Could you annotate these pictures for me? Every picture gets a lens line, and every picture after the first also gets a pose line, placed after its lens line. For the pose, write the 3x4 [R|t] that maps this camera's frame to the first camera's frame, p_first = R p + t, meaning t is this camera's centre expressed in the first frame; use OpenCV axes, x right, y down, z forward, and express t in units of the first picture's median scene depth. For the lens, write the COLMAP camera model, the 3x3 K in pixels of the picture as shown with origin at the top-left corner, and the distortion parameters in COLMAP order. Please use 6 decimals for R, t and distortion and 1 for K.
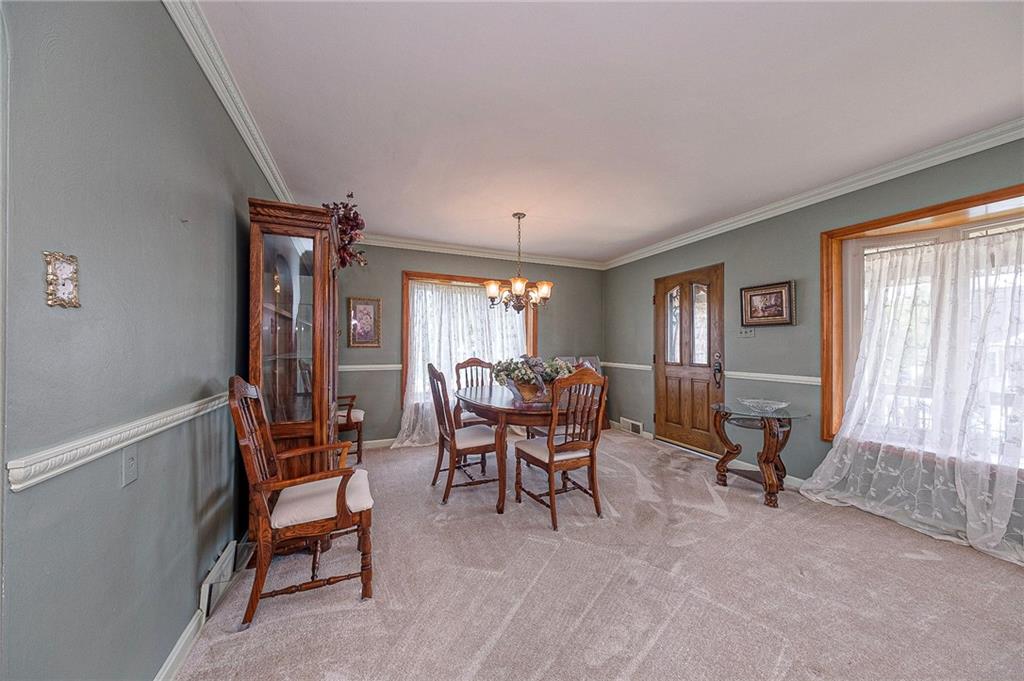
lens RADIAL K [[353.9, 0, 512.0], [0, 353.9, 340.5], [0, 0, 1]] dist [0.000947, -0.002724]
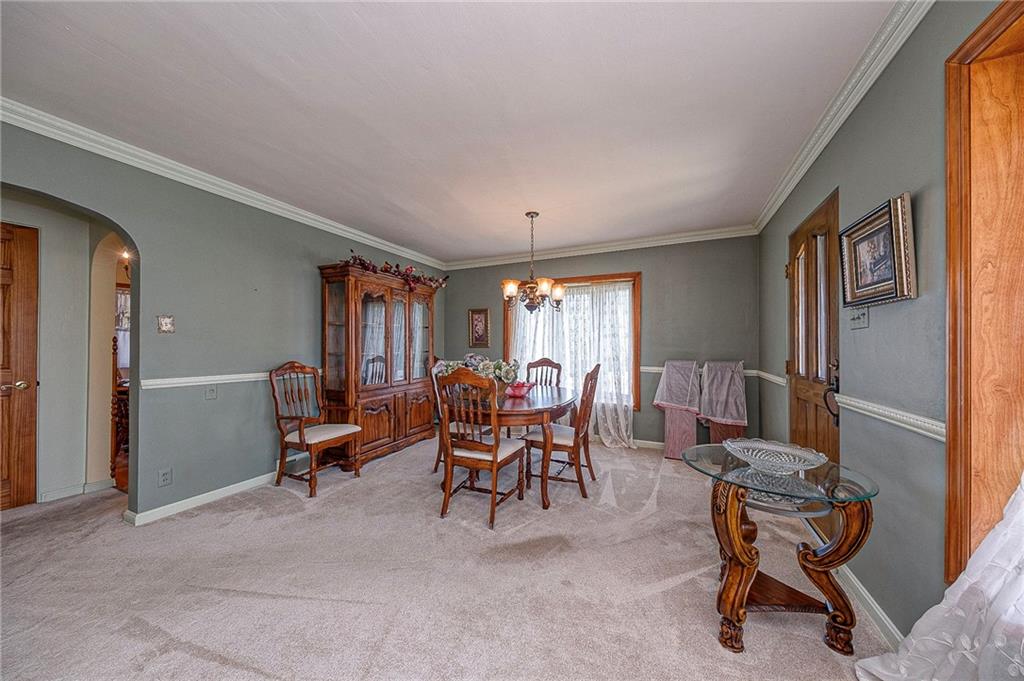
lens RADIAL K [[353.9, 0, 512.0], [0, 353.9, 340.5], [0, 0, 1]] dist [0.000947, -0.002724]
pose [[0.651303, -0.014334, -0.758683, 0.687035], [0.010449, 0.999896, -0.009921, 0.008011], [0.758746, -0.001466, 0.651385, 0.294995]]
